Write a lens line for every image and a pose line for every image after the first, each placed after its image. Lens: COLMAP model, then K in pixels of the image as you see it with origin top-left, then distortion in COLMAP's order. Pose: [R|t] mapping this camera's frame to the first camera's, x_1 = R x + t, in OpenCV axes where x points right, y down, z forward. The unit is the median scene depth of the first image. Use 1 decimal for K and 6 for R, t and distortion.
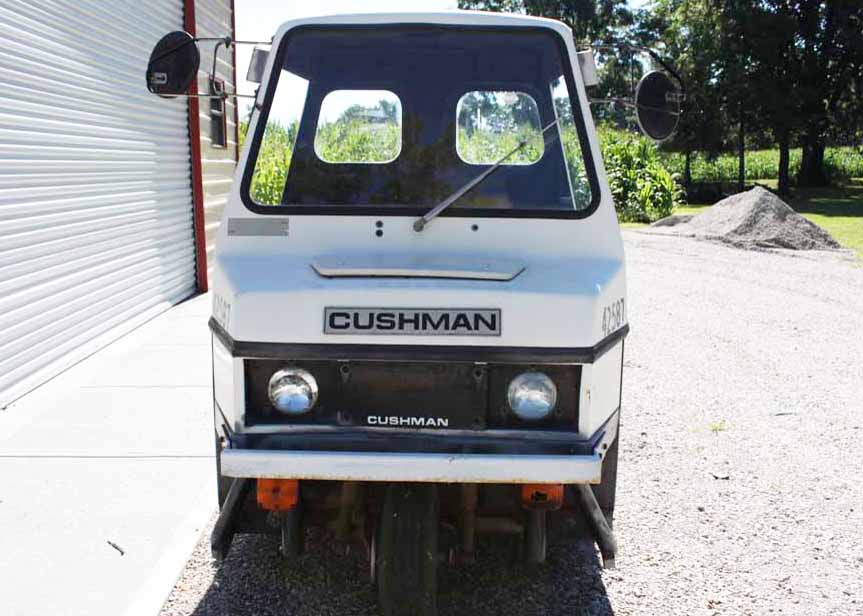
lens RADIAL K [[822.0, 0, 431.5], [0, 822.0, 308.0], [0, 0, 1]] dist [-0.107672, -0.007907]
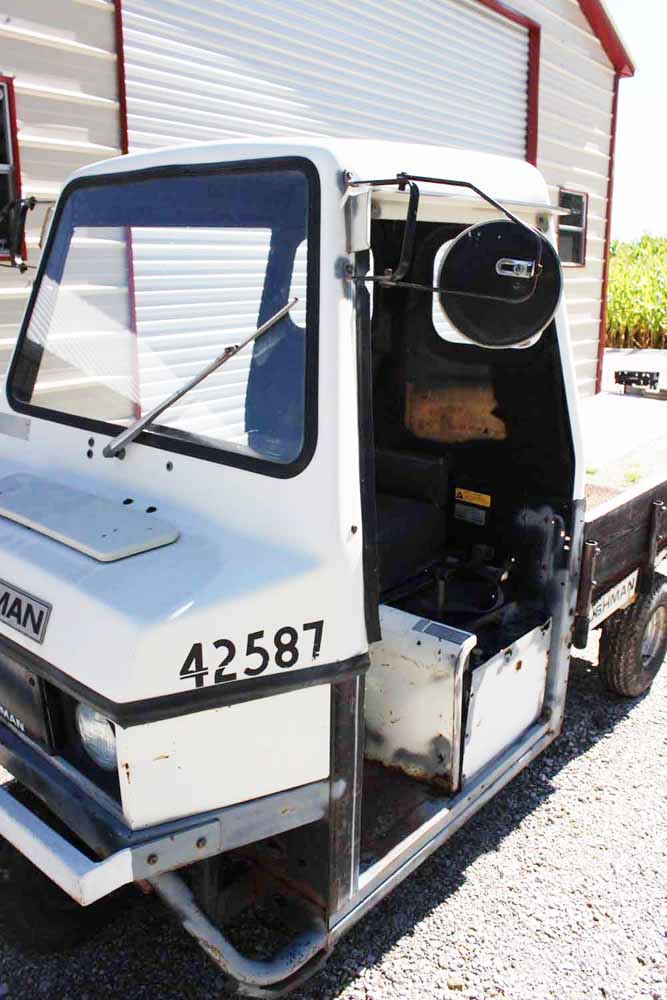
lens RADIAL K [[817.2, 0, 334.0], [0, 817.2, 516.3], [0, 0, 1]] dist [-0.152701, 0.117573]
pose [[0.790451, 0.190084, -0.582284, 0.635099], [-0.115731, 0.979854, 0.162763, -0.205040], [0.601492, -0.061267, 0.796526, 0.597759]]
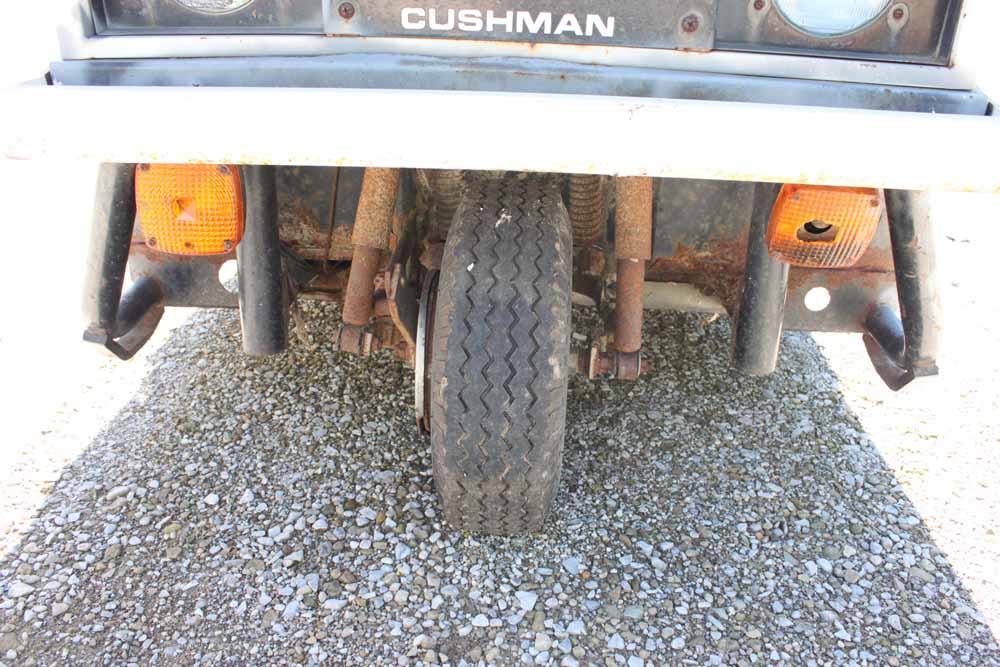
lens RADIAL K [[817.2, 0, 500.5], [0, 817.2, 322.3], [0, 0, 1]] dist [-0.152701, 0.117573]
pose [[0.999799, 0.018734, -0.007094, -0.026786], [-0.015938, 0.958438, 0.284856, 0.165416], [0.012136, -0.284686, 0.958544, 0.607295]]
